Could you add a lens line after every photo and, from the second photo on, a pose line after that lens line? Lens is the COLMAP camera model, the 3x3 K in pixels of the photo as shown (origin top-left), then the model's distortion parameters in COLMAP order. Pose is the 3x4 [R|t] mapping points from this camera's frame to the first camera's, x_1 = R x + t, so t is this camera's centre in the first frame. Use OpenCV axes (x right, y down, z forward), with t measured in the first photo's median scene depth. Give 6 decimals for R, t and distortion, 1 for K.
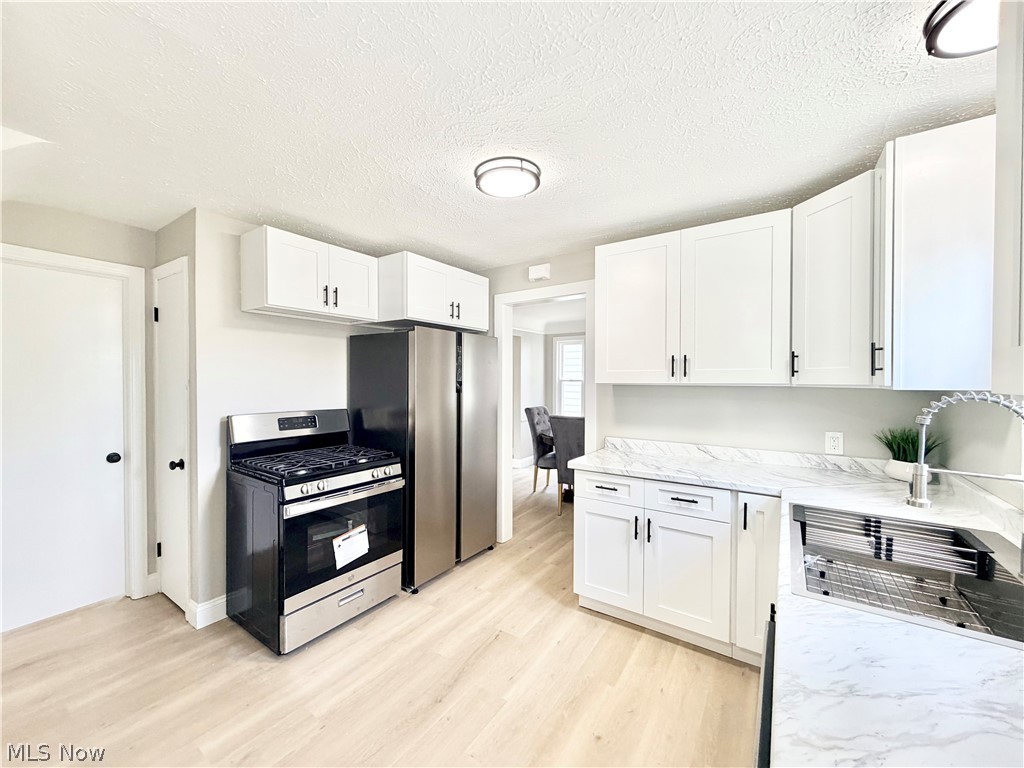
lens RADIAL K [[407.3, 0, 508.9], [0, 407.3, 385.8], [0, 0, 1]] dist [-0.001713, 0.000174]
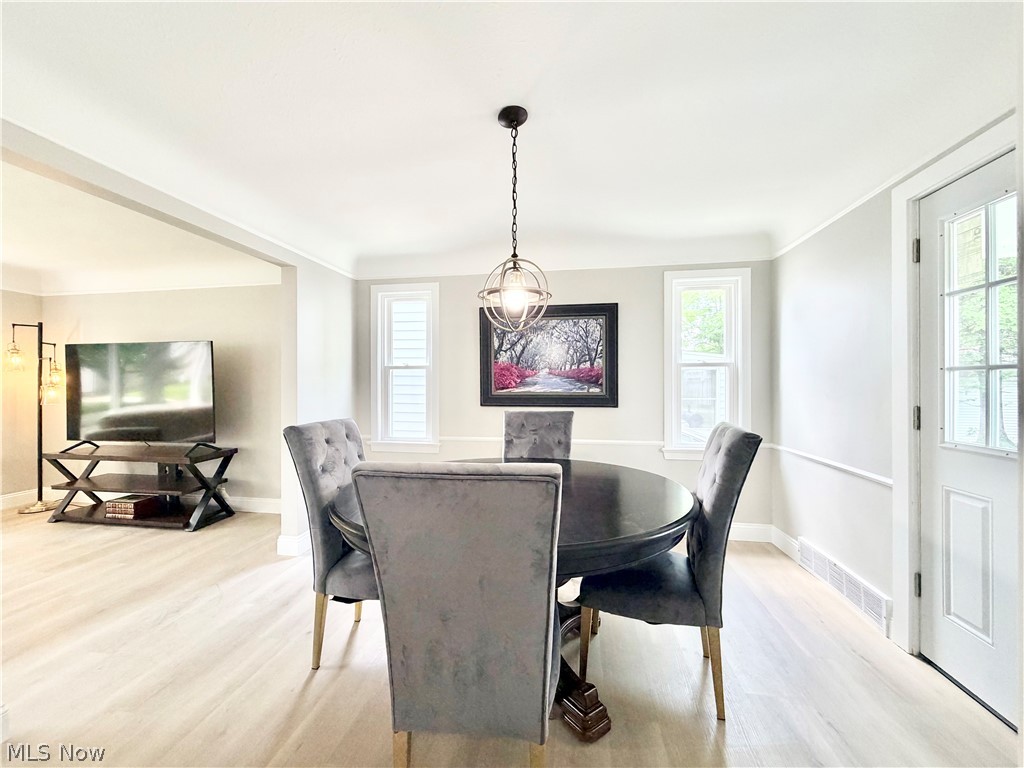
lens RADIAL K [[407.3, 0, 511.8], [0, 407.3, 387.2], [0, 0, 1]] dist [-0.001713, 0.000174]
pose [[0.906260, -0.007915, 0.422647, 0.124285], [0.012432, 0.999891, -0.007932, 0.047868], [-0.422538, 0.012443, 0.906260, 1.109764]]
